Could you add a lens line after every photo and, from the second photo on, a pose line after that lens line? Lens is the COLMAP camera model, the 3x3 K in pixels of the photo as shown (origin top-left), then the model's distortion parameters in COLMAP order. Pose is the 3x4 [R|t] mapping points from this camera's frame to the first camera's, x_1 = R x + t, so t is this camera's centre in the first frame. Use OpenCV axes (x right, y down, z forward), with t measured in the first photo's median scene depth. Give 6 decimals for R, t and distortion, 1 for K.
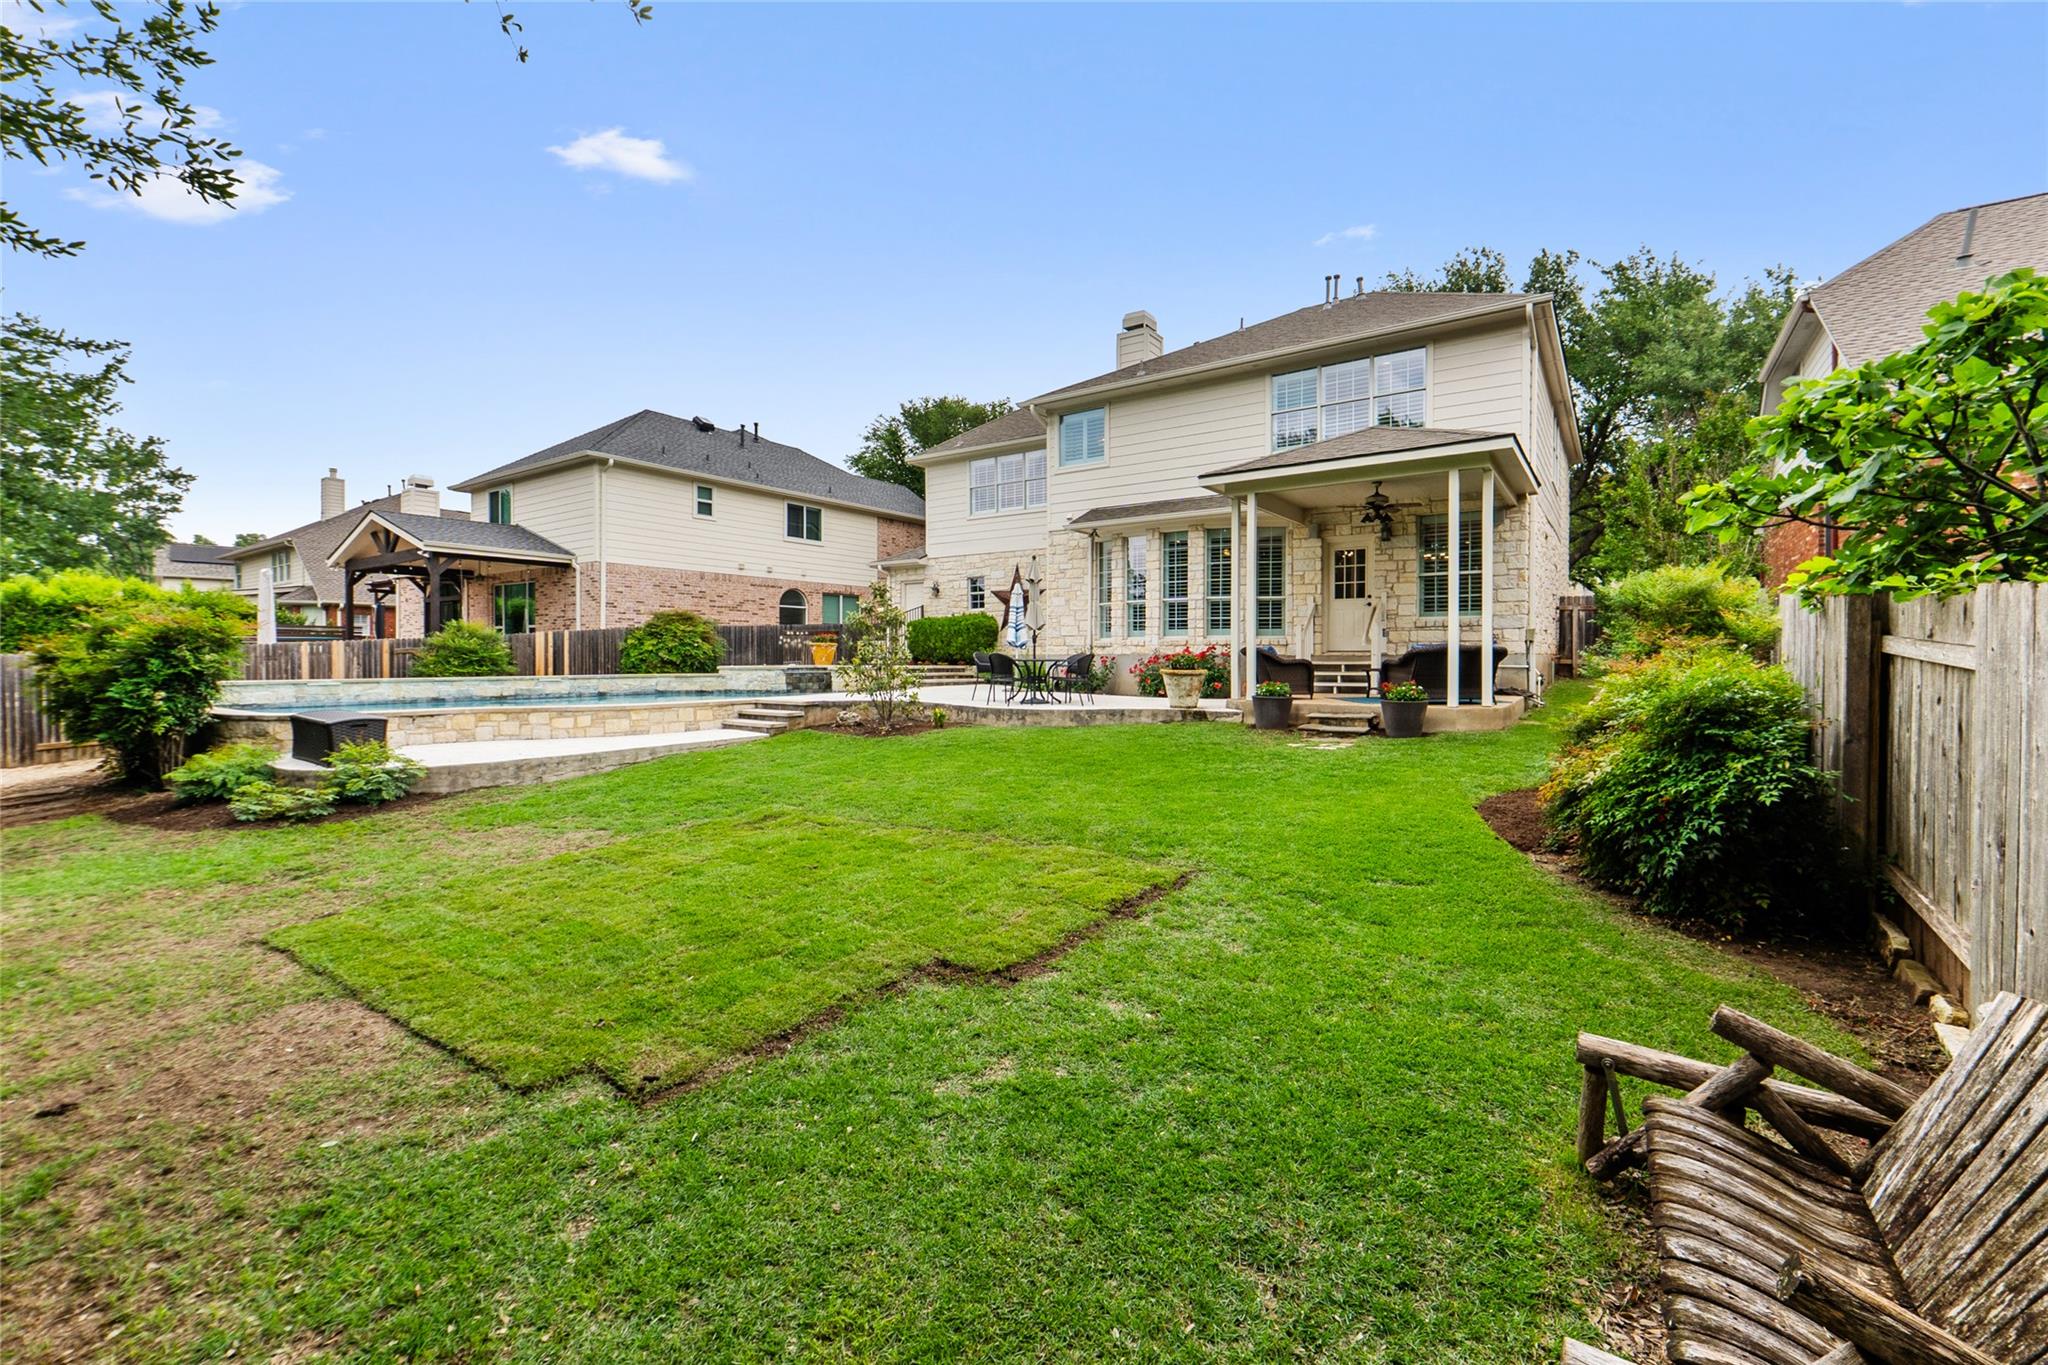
lens RADIAL K [[854.8, 0, 1033.8], [0, 854.8, 675.0], [0, 0, 1]] dist [-0.009206, 0.000164]
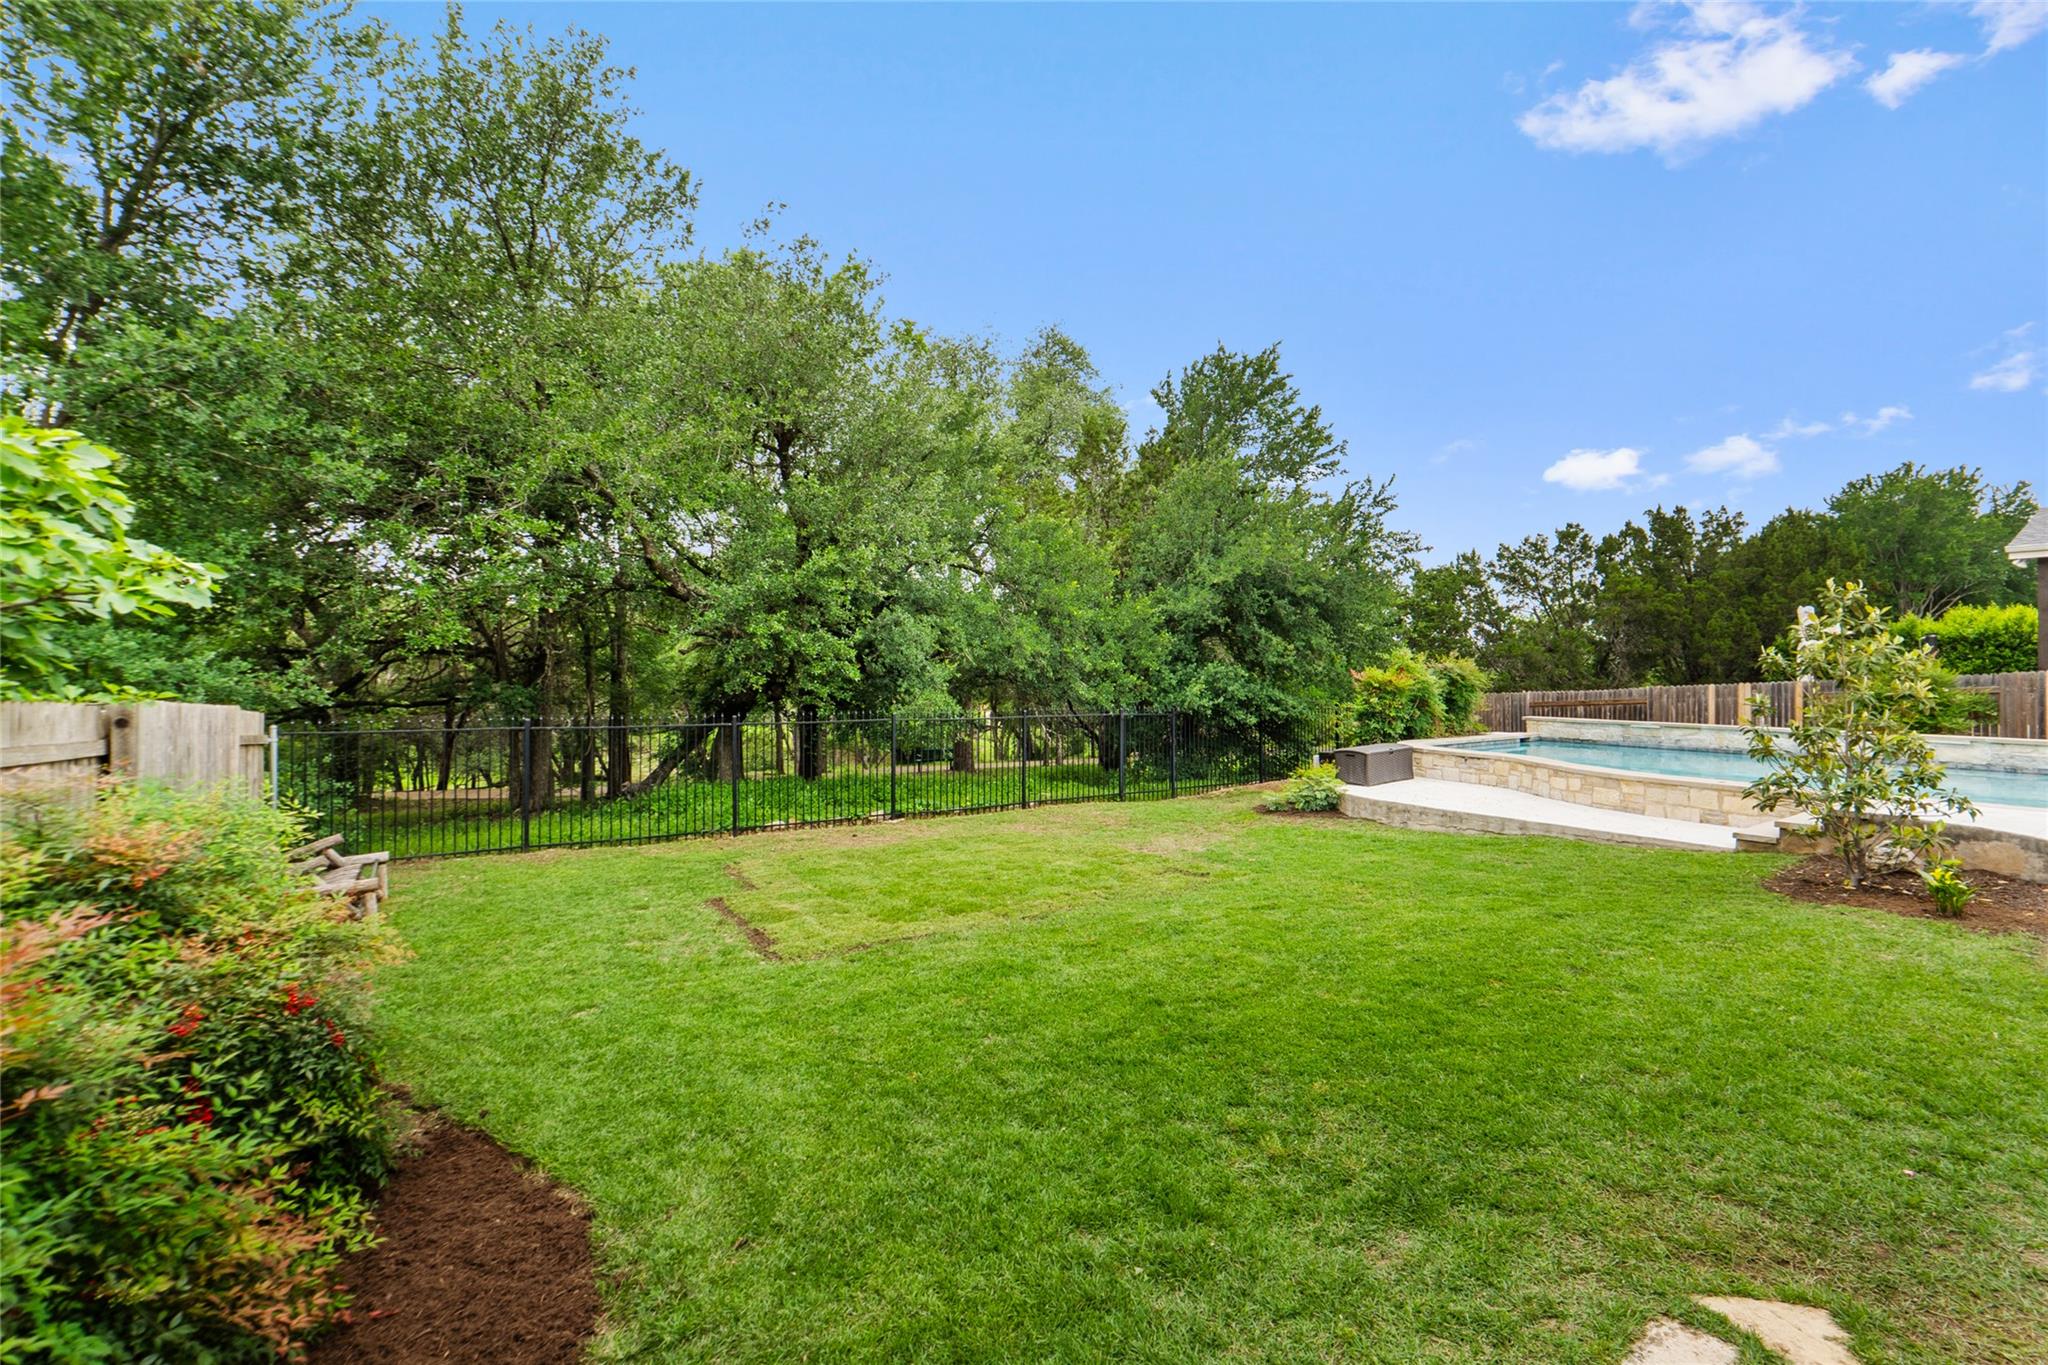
lens RADIAL K [[854.8, 0, 1036.5], [0, 854.8, 674.1], [0, 0, 1]] dist [-0.009206, 0.000164]
pose [[-0.377559, 0.002230, -0.925983, 0.311538], [-0.024609, 0.999620, 0.012441, -0.036003], [0.925658, 0.027484, -0.377361, 0.518397]]
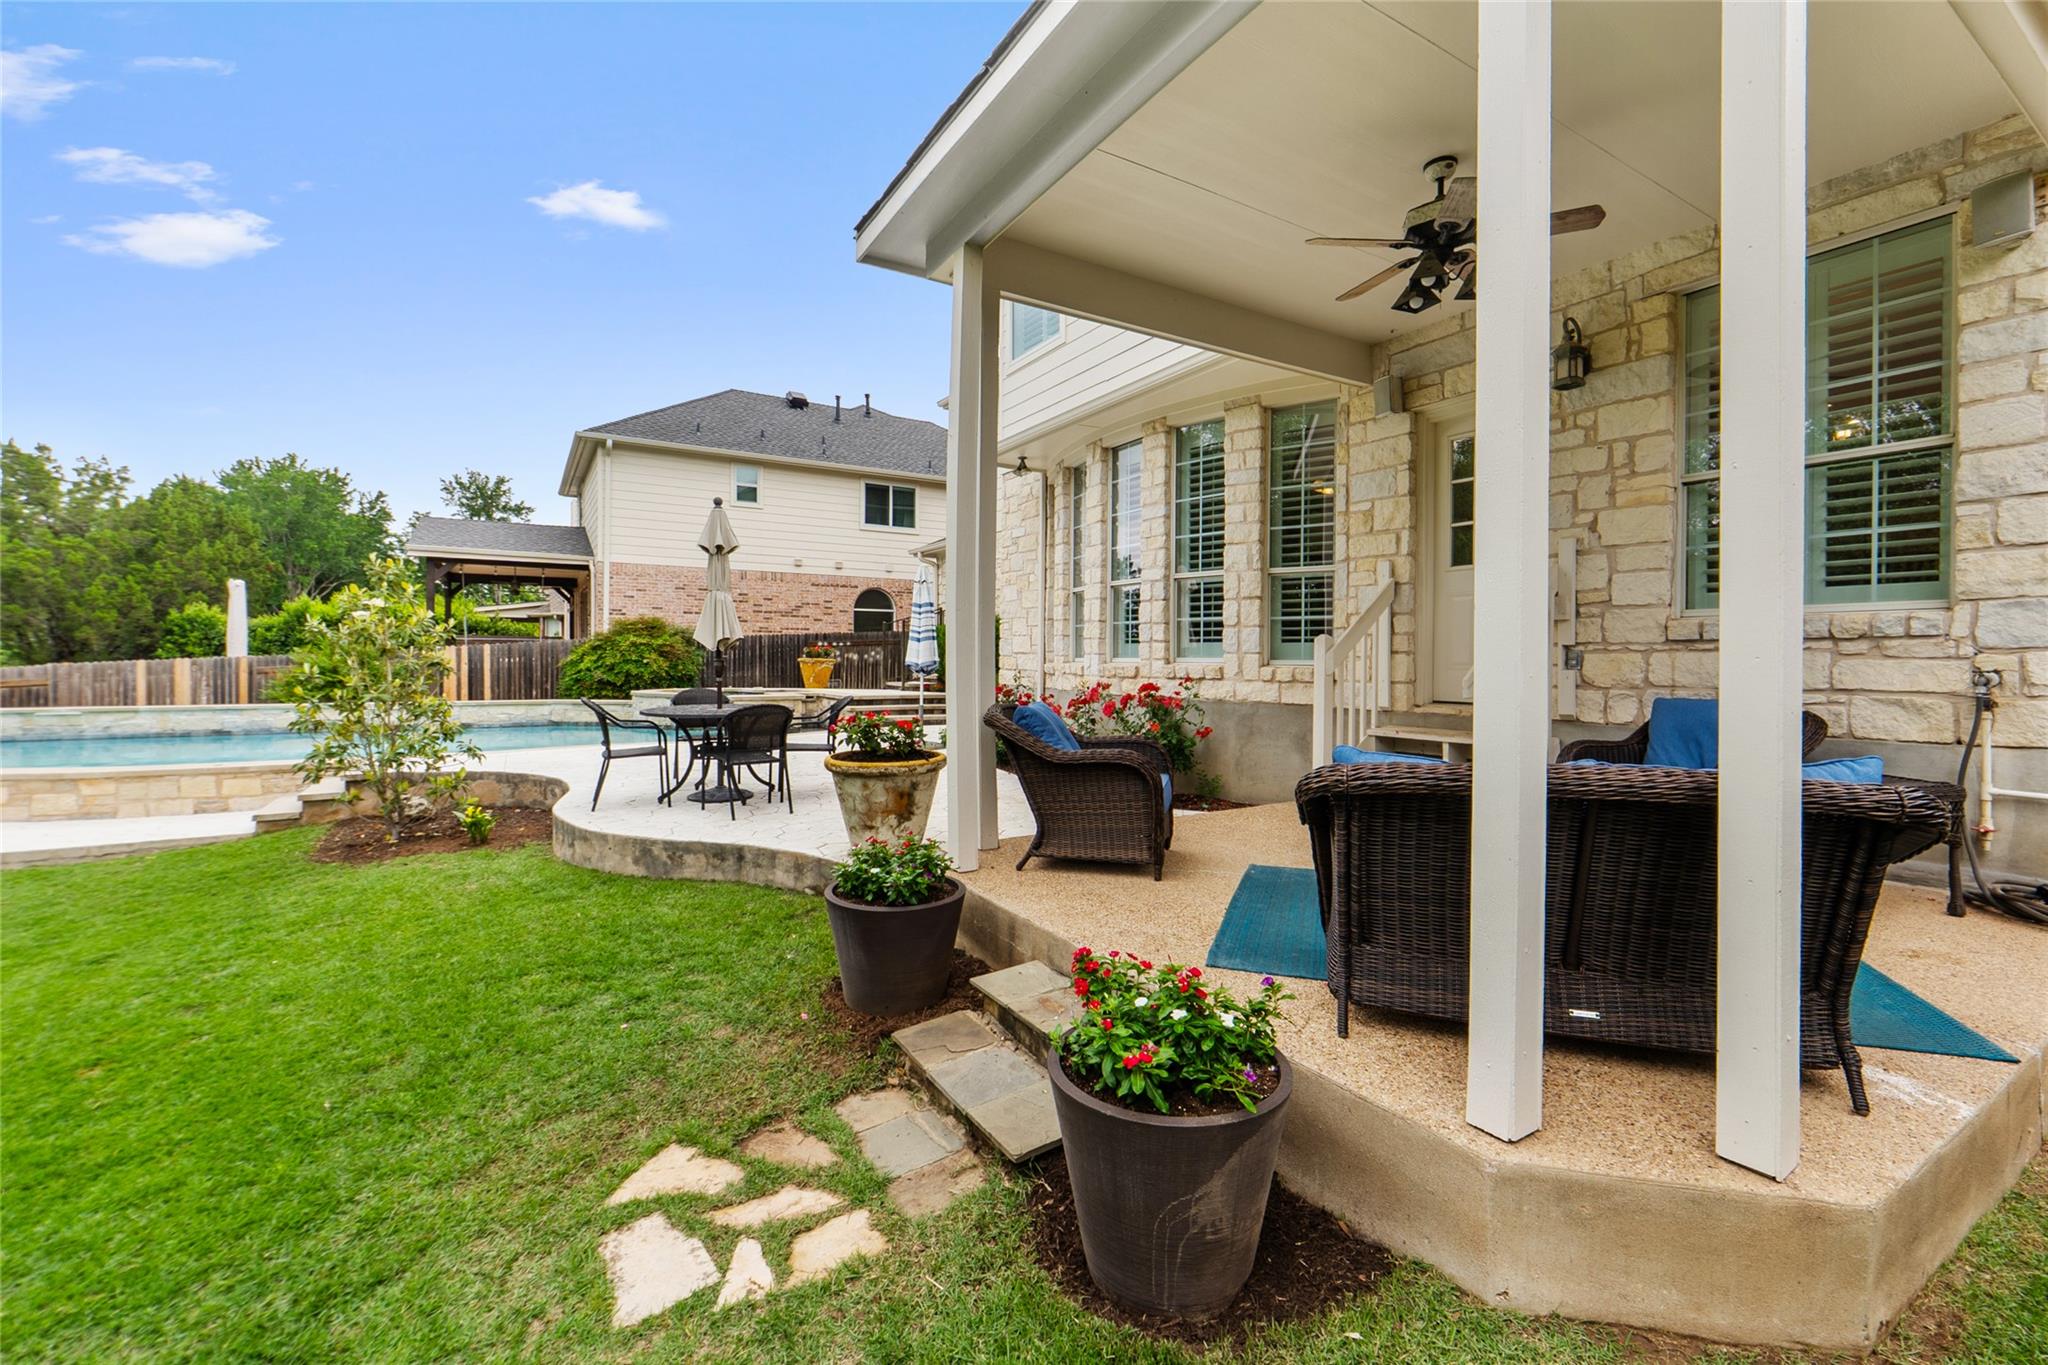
lens RADIAL K [[854.8, 0, 1033.9], [0, 854.8, 672.9], [0, 0, 1]] dist [-0.009206, 0.000164]
pose [[0.912439, 0.012572, -0.409020, 0.279019], [-0.014799, 0.999888, -0.002281, -0.030836], [0.408946, 0.008134, 0.912522, 0.471164]]
